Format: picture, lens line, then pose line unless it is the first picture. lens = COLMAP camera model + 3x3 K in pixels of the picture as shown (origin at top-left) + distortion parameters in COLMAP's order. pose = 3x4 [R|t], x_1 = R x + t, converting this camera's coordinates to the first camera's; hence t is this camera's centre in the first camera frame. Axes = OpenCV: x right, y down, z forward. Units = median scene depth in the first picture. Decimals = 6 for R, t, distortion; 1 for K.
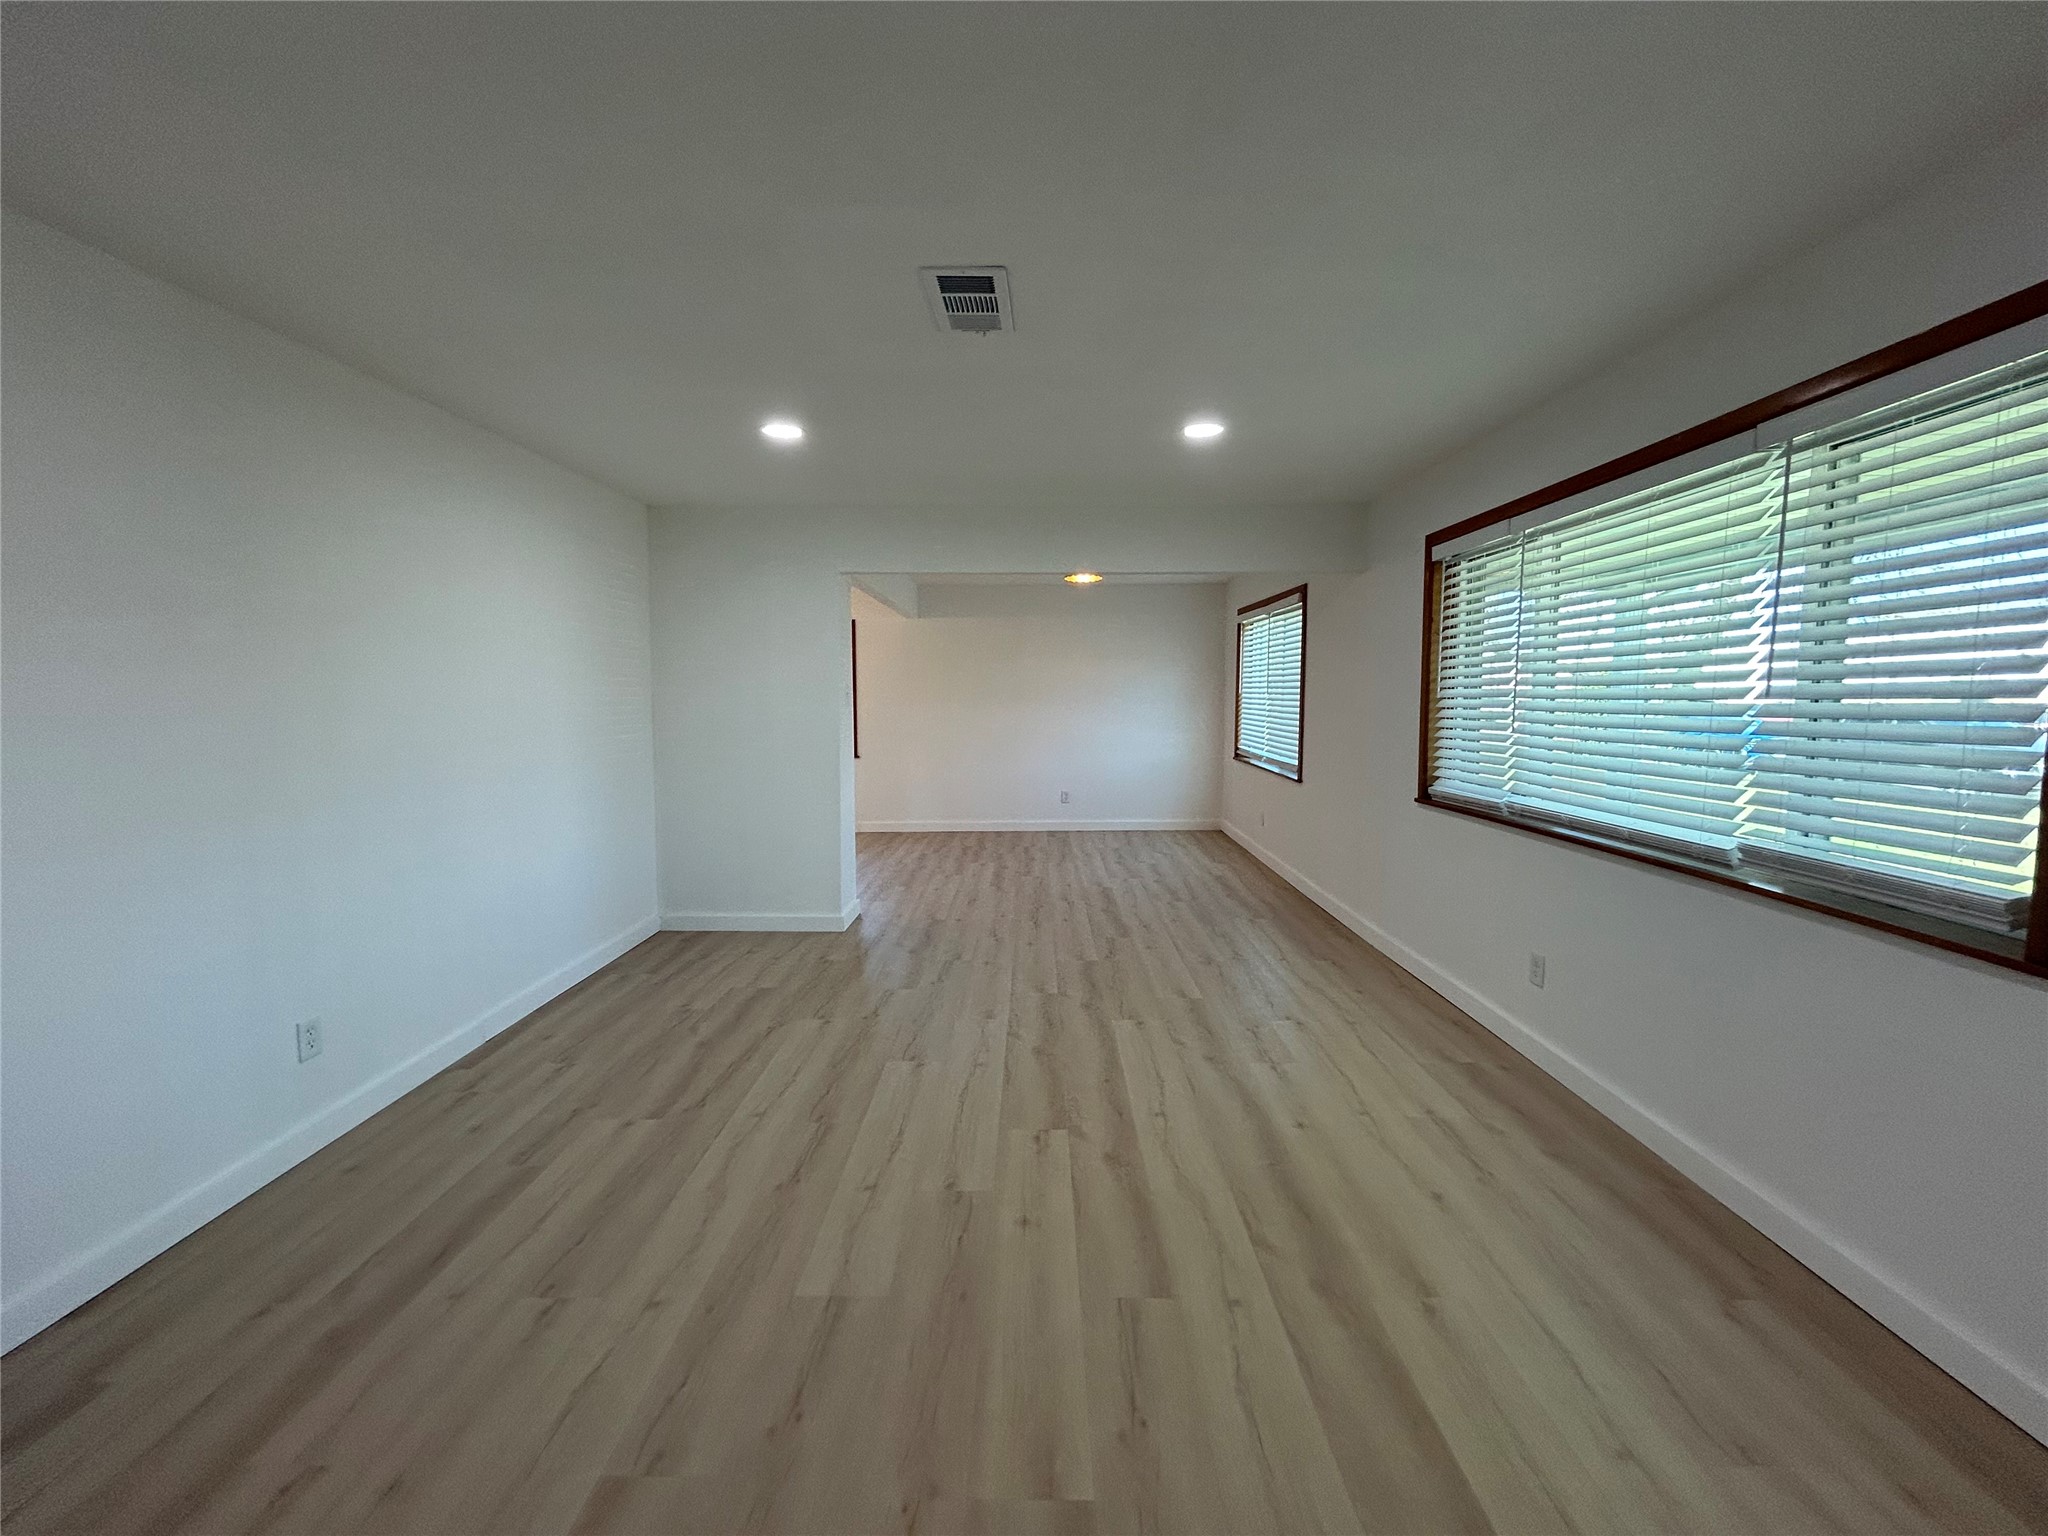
lens RADIAL K [[826.7, 0, 1031.0], [0, 826.7, 766.9], [0, 0, 1]] dist [-0.001783, 0.000833]
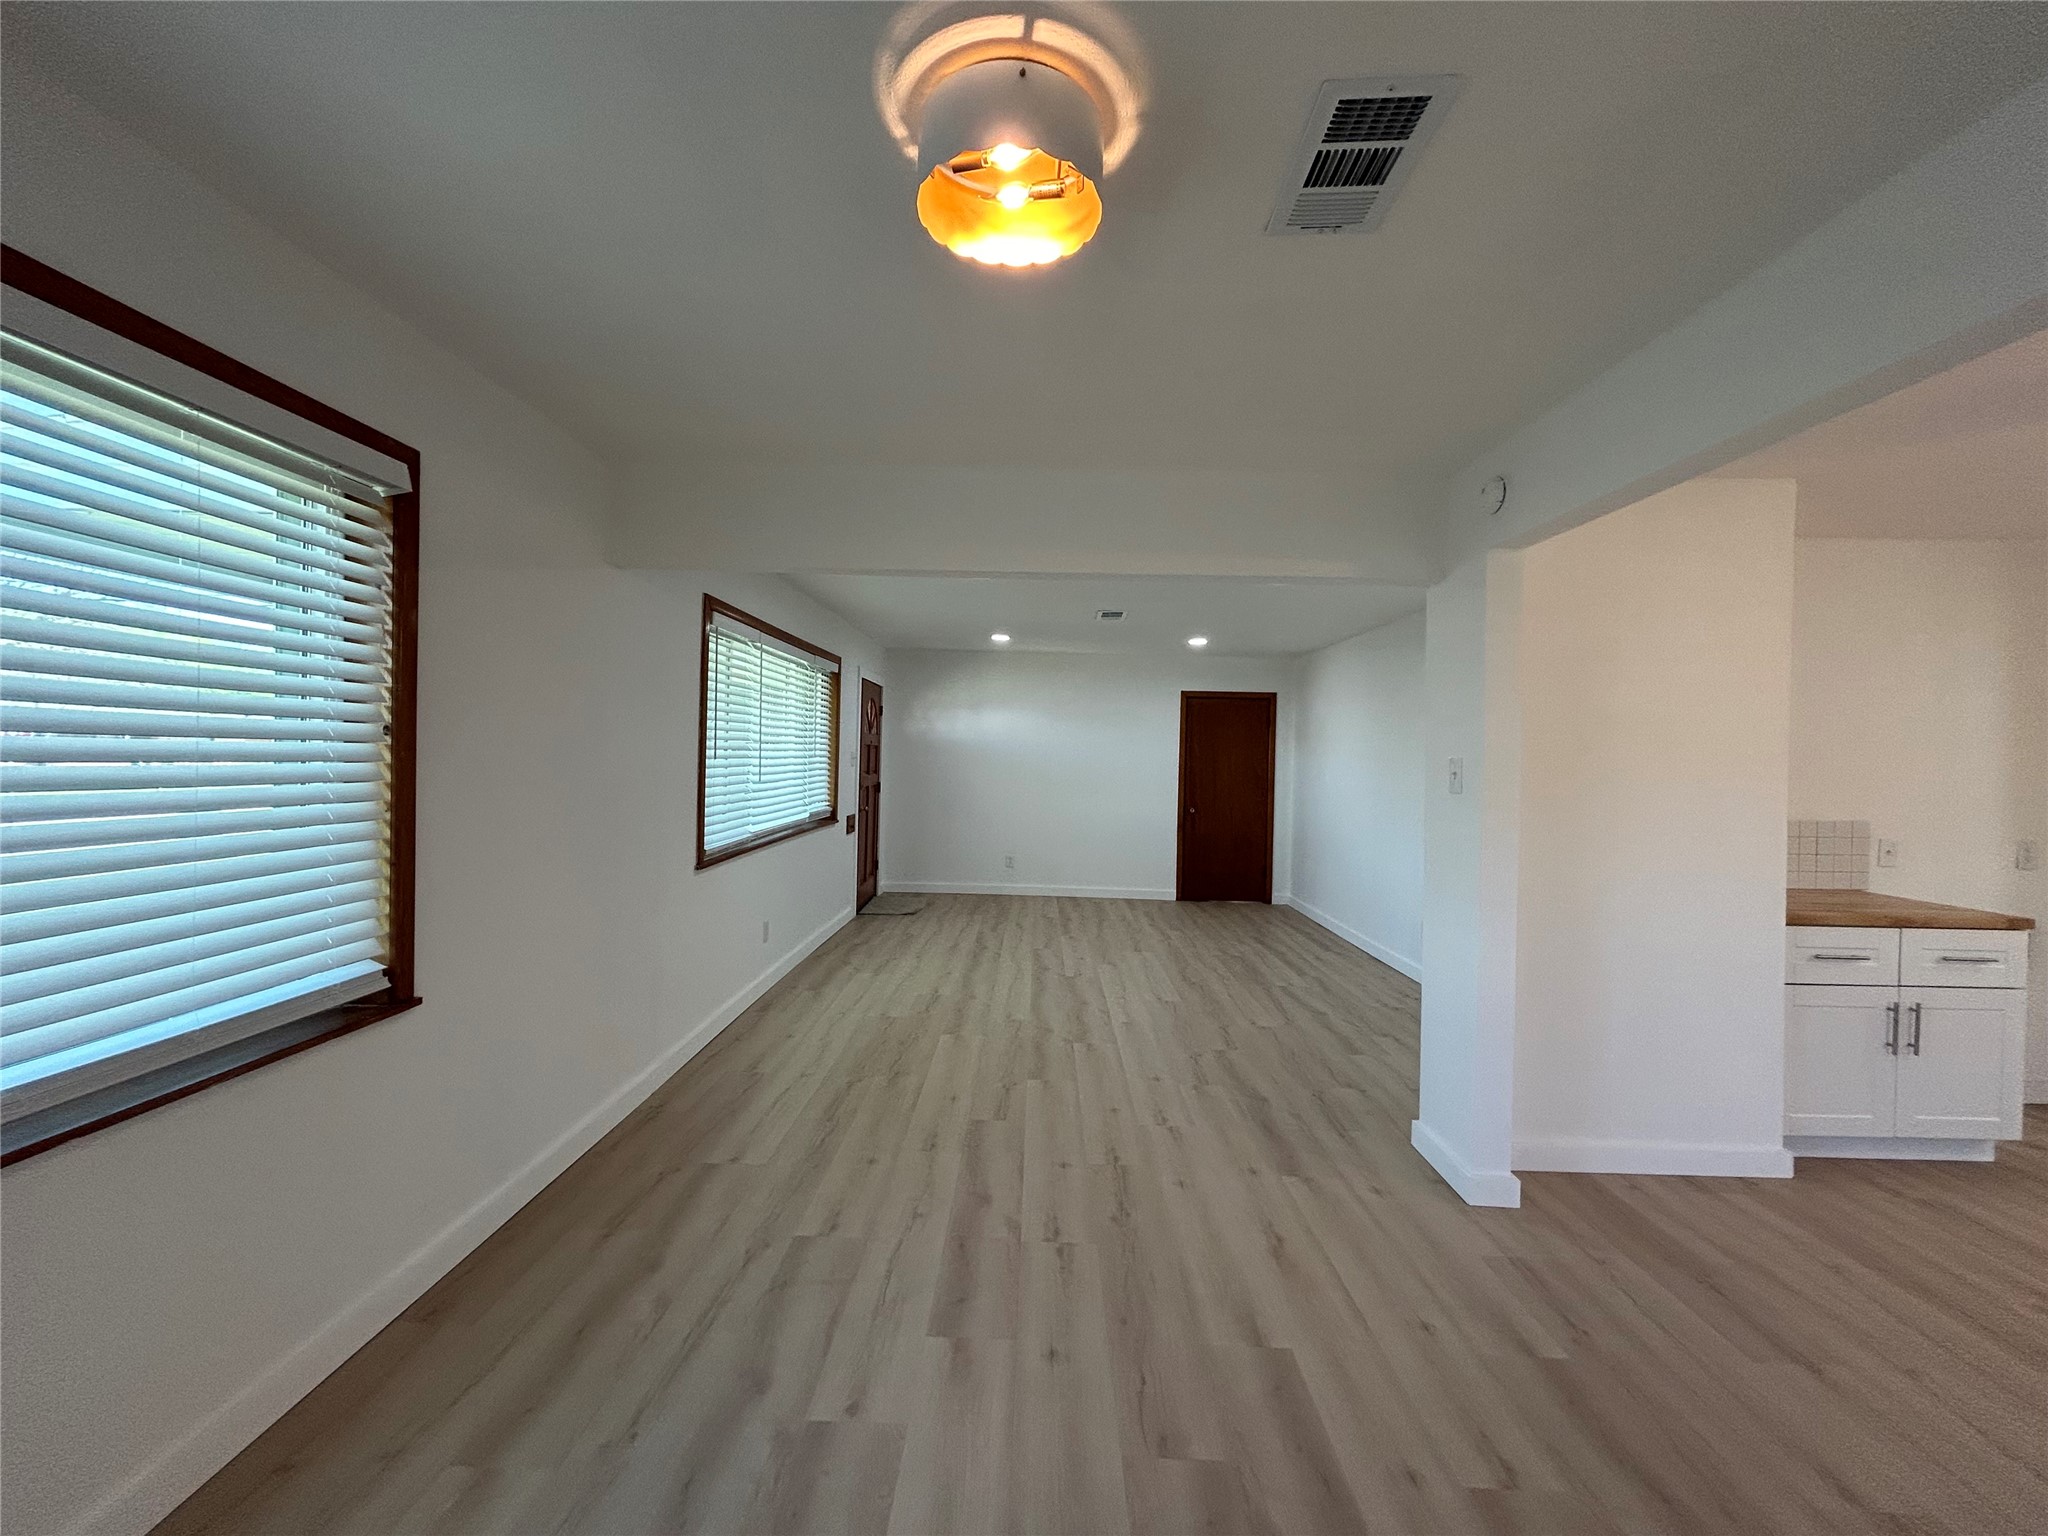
lens RADIAL K [[826.7, 0, 1030.4], [0, 826.7, 765.7], [0, 0, 1]] dist [-0.001783, 0.000833]
pose [[-0.999752, -0.021628, 0.005259, 0.111342], [-0.020974, 0.994484, 0.102766, -0.235817], [-0.007452, 0.102630, -0.994692, 2.510439]]
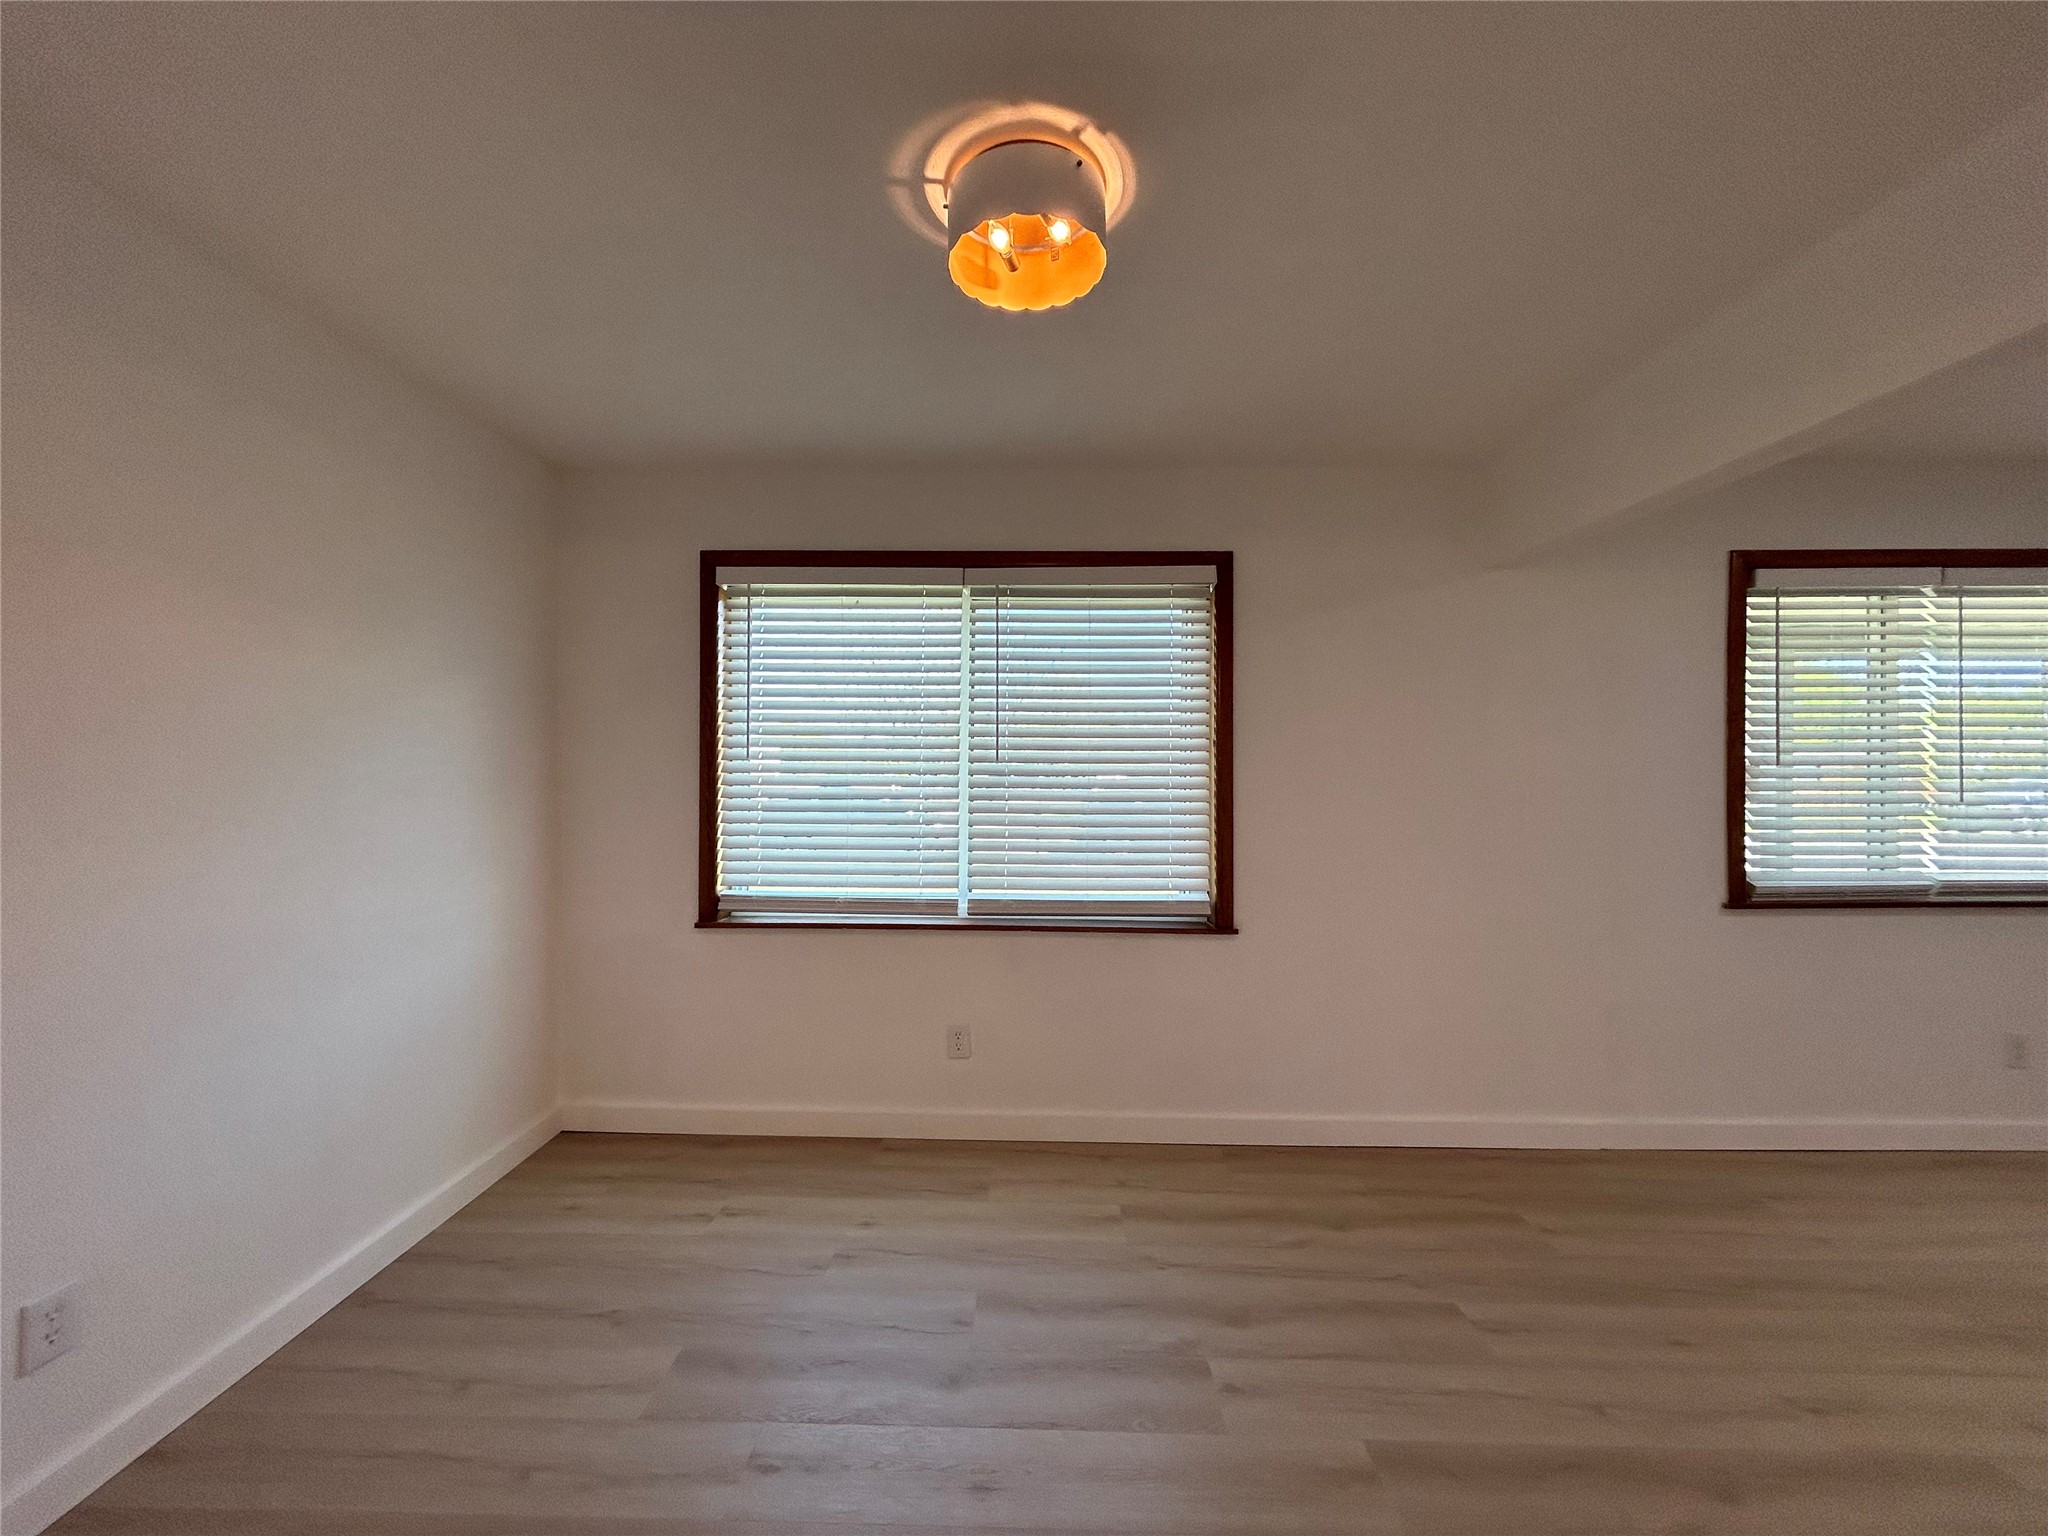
lens RADIAL K [[826.7, 0, 1008.9], [0, 826.7, 764.1], [0, 0, 1]] dist [-0.001783, 0.000833]
pose [[0.028145, 0.006294, 0.999584, -0.360116], [0.089126, 0.995982, -0.008781, -0.174365], [-0.995623, 0.089336, 0.027471, 2.085426]]
